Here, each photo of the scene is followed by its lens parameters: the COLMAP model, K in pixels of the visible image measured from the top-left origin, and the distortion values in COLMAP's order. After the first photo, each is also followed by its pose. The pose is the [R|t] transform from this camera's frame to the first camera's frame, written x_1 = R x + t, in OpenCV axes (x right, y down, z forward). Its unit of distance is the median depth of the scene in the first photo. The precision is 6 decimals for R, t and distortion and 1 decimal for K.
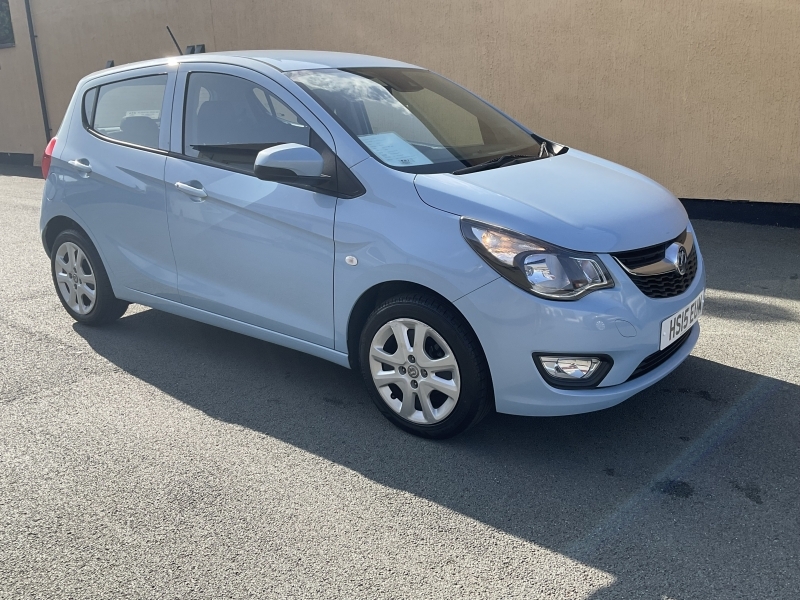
lens RADIAL K [[724.4, 0, 394.5], [0, 724.4, 295.7], [0, 0, 1]] dist [0.017311, 0.000000]
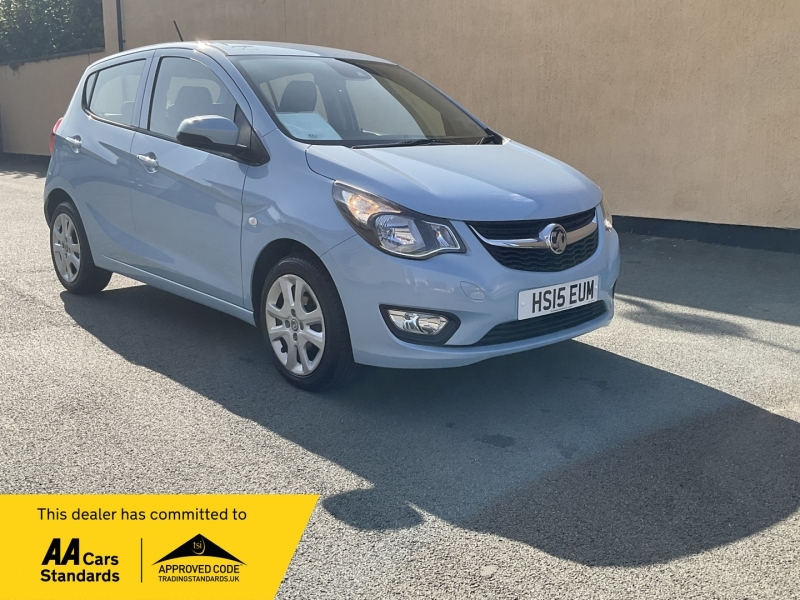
lens RADIAL K [[833.6, 0, 390.4], [0, 833.6, 300.2], [0, 0, 1]] dist [0.030804, 0.000000]
pose [[0.983735, 0.072466, -0.164361, 0.349321], [-0.082307, 0.995150, -0.053865, 0.116847], [0.159661, 0.066517, 0.984928, -0.198381]]
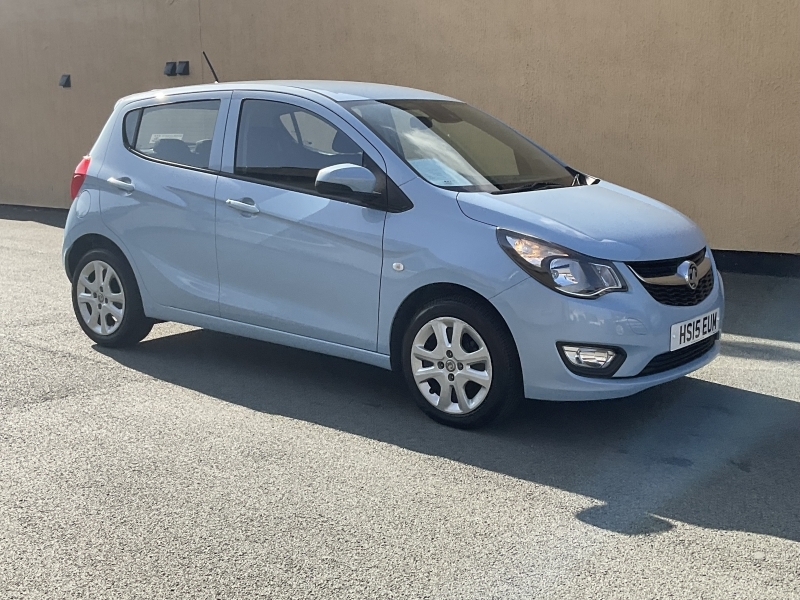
lens RADIAL K [[1030.2, 0, 392.4], [0, 1030.2, 295.4], [0, 0, 1]] dist [0.075534, 0.000000]
pose [[0.999492, 0.031812, -0.001999, -0.061873], [-0.031837, 0.993315, -0.110961, 0.167403], [-0.001545, 0.110968, 0.993823, -0.565652]]
